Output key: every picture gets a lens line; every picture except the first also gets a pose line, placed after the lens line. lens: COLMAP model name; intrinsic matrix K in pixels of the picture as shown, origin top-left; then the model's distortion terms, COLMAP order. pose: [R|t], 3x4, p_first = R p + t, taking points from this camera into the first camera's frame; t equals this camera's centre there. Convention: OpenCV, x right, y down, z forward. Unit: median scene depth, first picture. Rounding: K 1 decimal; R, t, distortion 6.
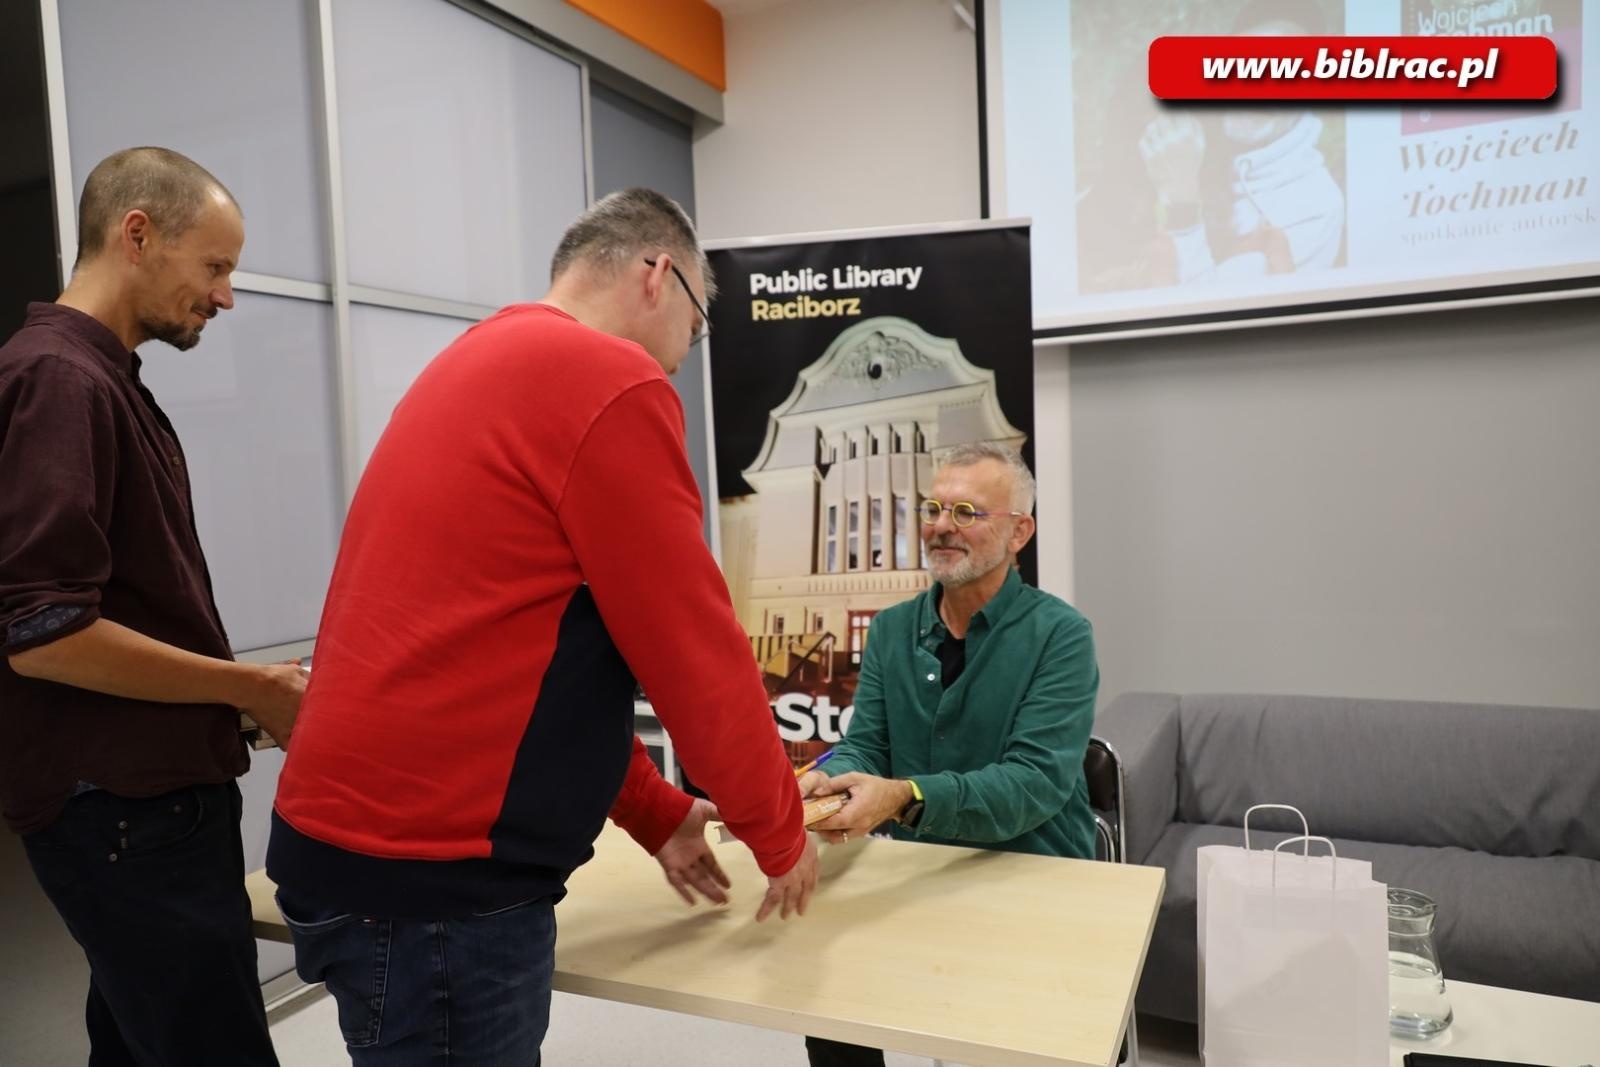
lens RADIAL K [[1114.8, 0, 797.7], [0, 1114.8, 536.6], [0, 0, 1]] dist [0.026155, -0.009520]
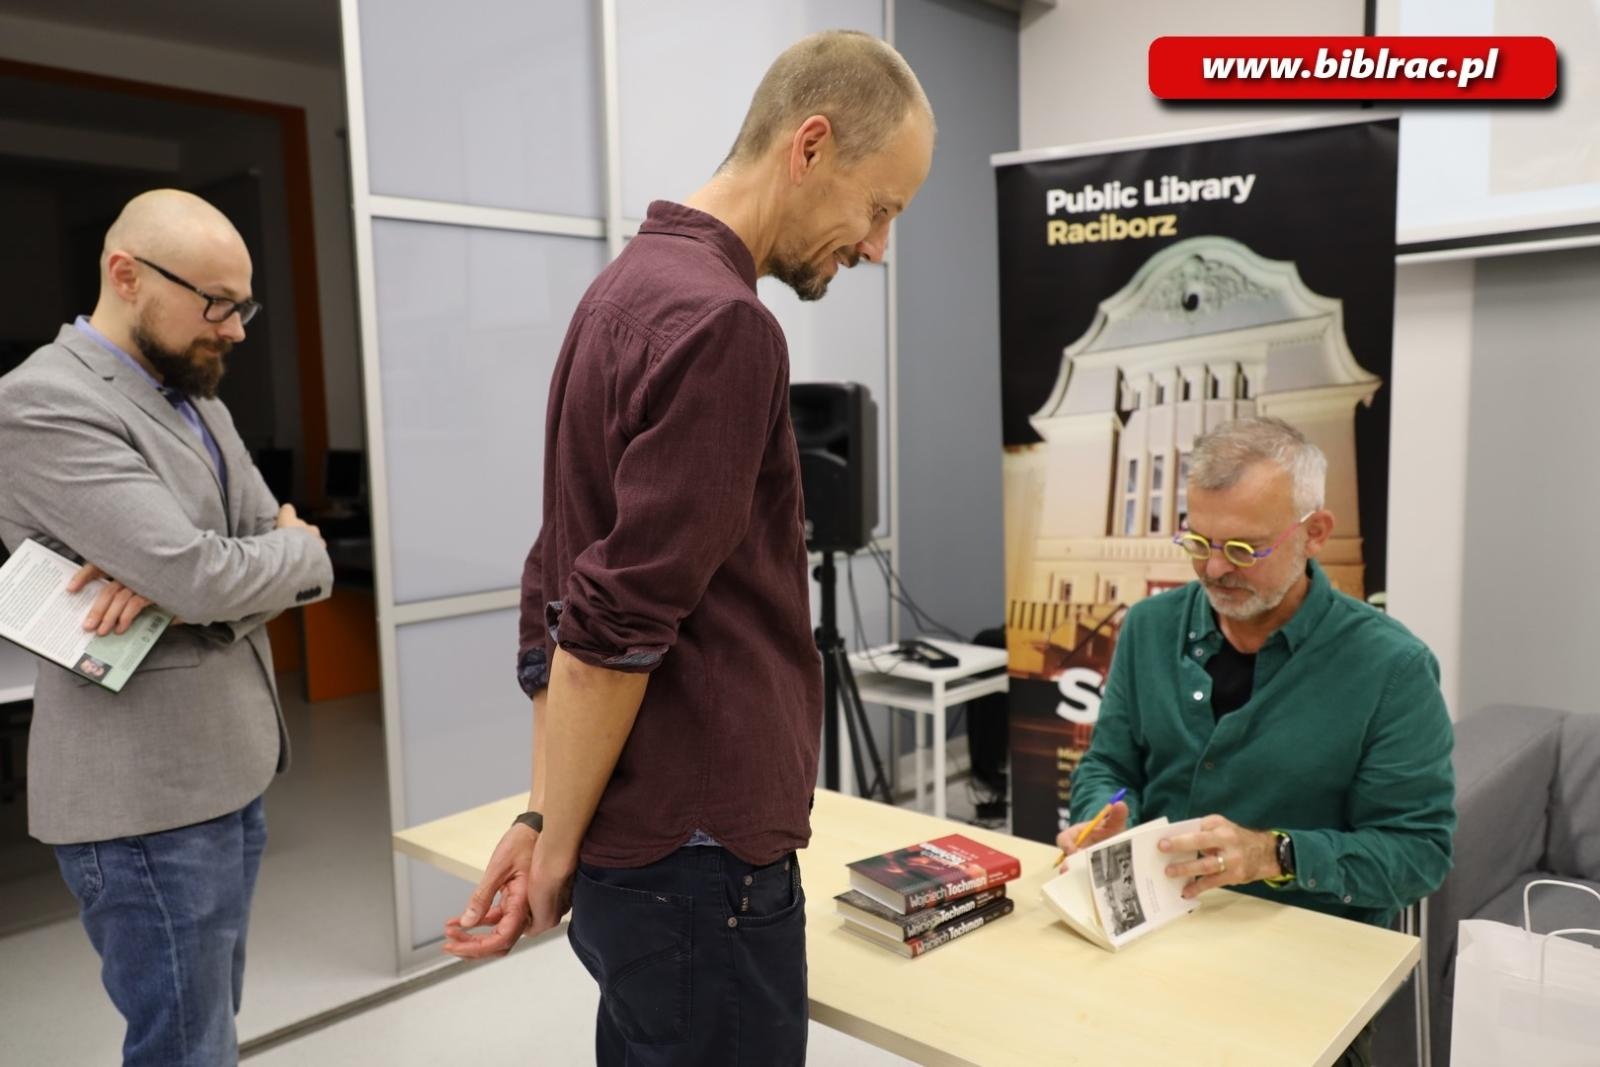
lens RADIAL K [[1239.5, 0, 799.0], [0, 1239.5, 538.4], [0, 0, 1]] dist [0.026776, 0.005607]
pose [[0.952968, 0.049010, -0.299083, 0.076990], [-0.030590, 0.997353, 0.065963, -0.022101], [0.301524, -0.053712, 0.951944, -0.000212]]
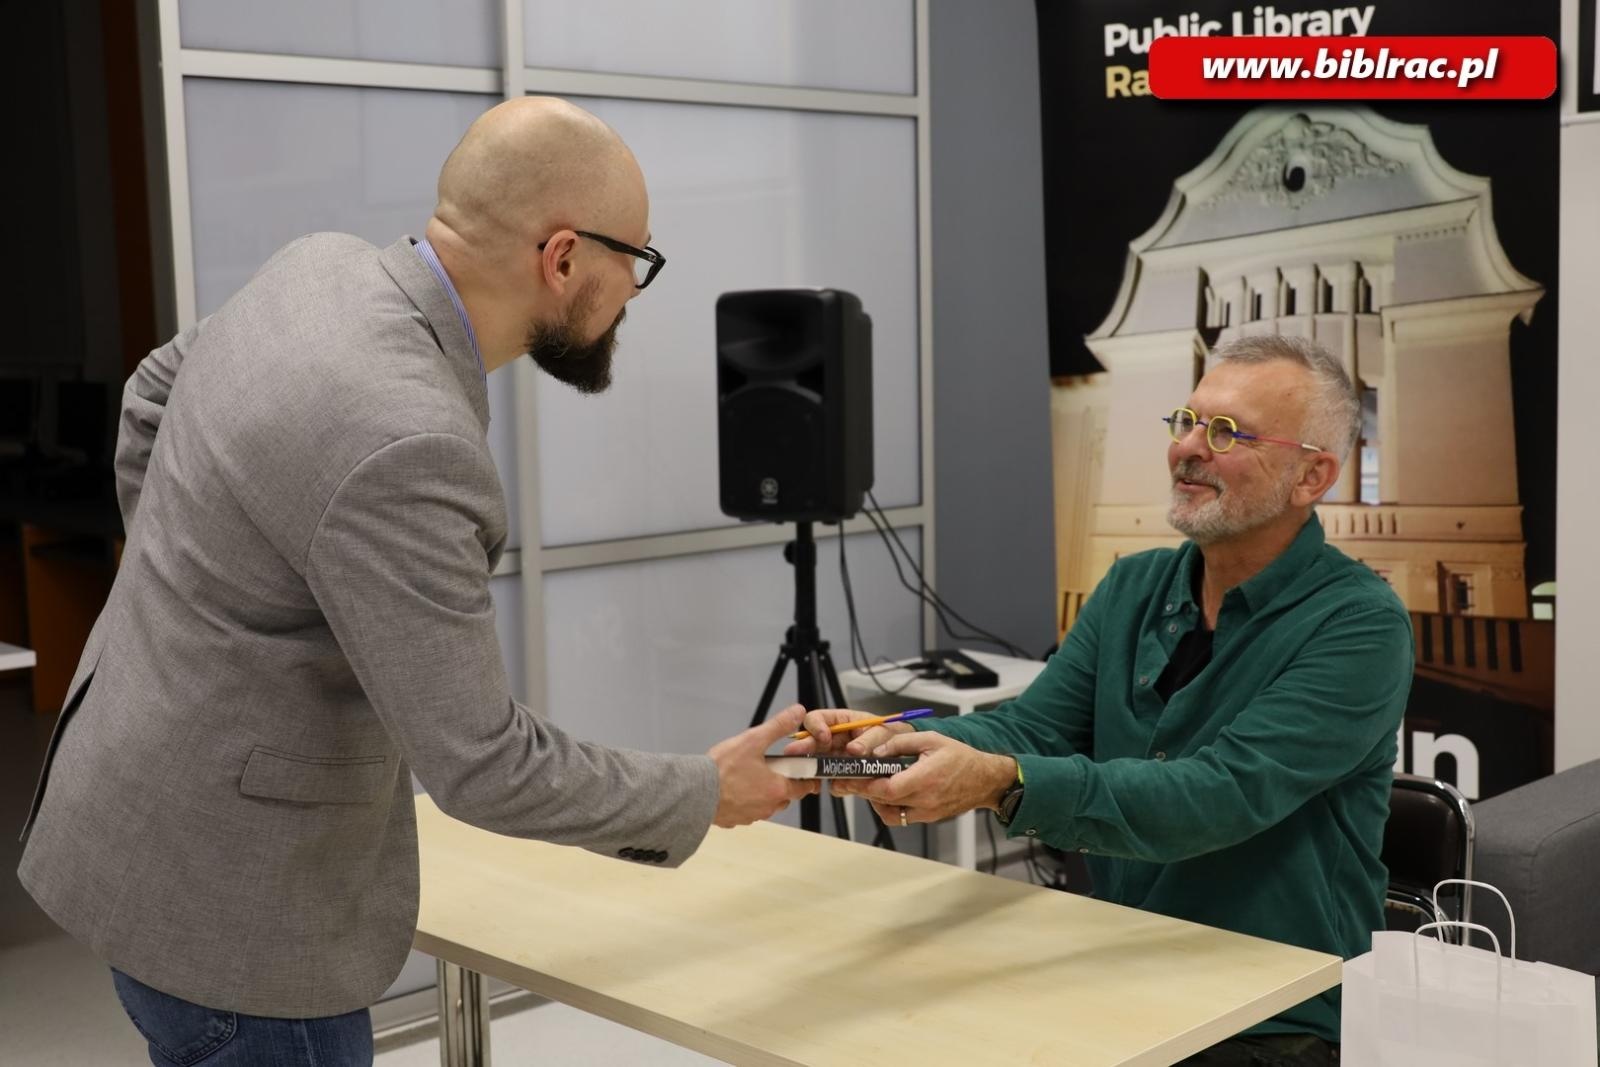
lens RADIAL K [[2022.6, 0, 798.3], [0, 2022.6, 539.5], [0, 0, 1]] dist [0.010377, 0.000000]
pose [[0.930169, 0.058215, -0.362487, 0.230216], [-0.033621, 0.996706, 0.073796, -0.023200], [0.365590, -0.056456, 0.929062, -0.146214]]
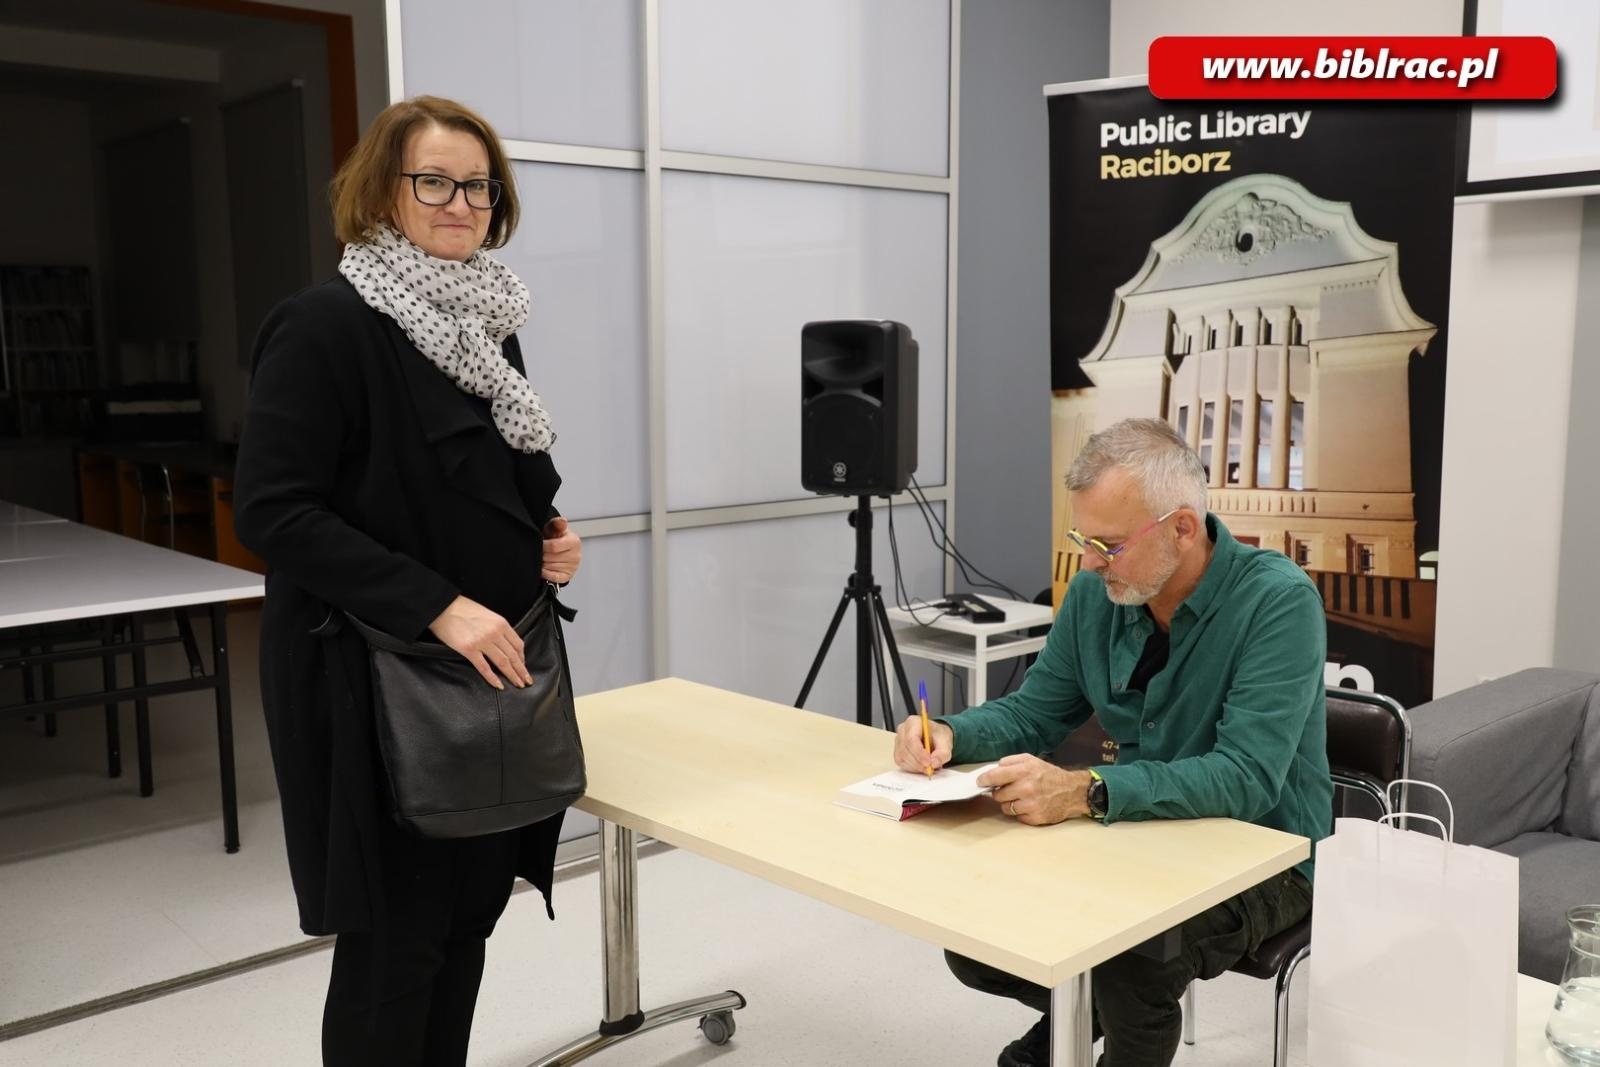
lens RADIAL K [[1471.0, 0, 795.5], [0, 1471.0, 537.0], [0, 0, 1]] dist [0.014649, 0.000000]
pose [[0.922946, 0.081978, -0.376098, 0.187995], [-0.050119, 0.994334, 0.093742, -0.019142], [0.381652, -0.067670, 0.921826, -0.125942]]
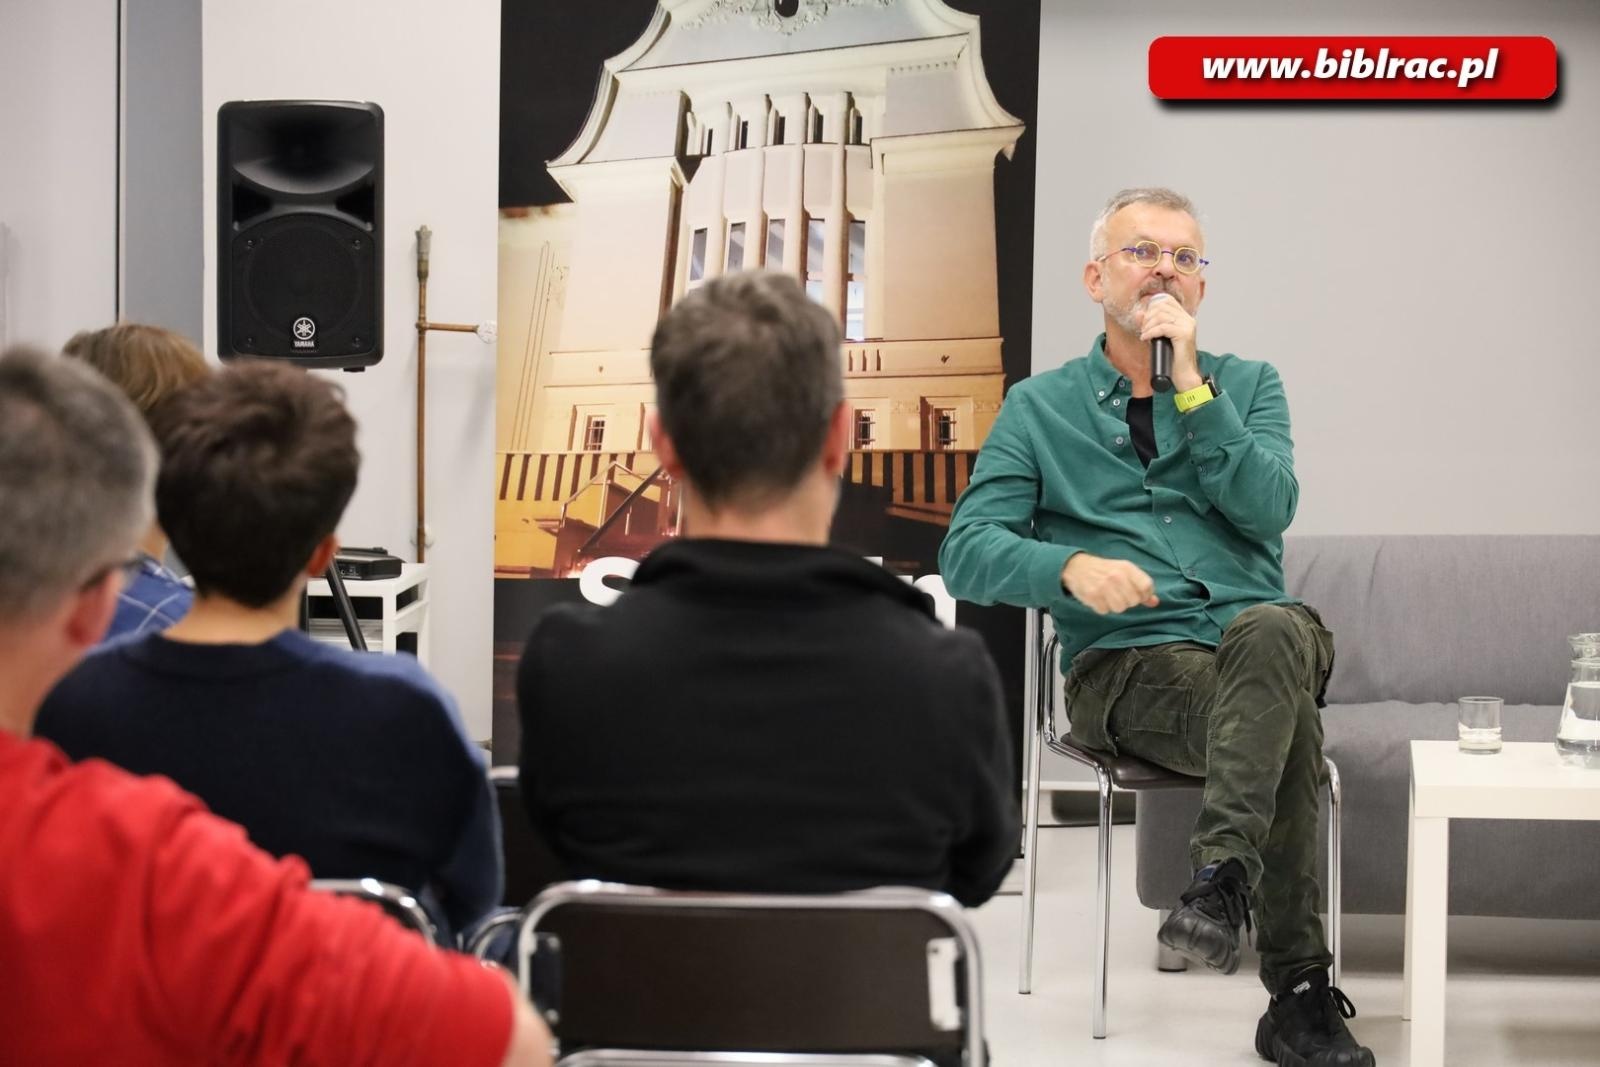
lens RADIAL K [[4972.4, 0, 805.3], [0, 4972.4, 540.9], [0, 0, 1]] dist [-0.174059, 0.000000]
pose [[0.930447, 0.014541, 0.366137, -0.880017], [-0.022187, 0.999615, 0.016685, 0.092567], [-0.365753, -0.023648, 0.930411, -1.458799]]
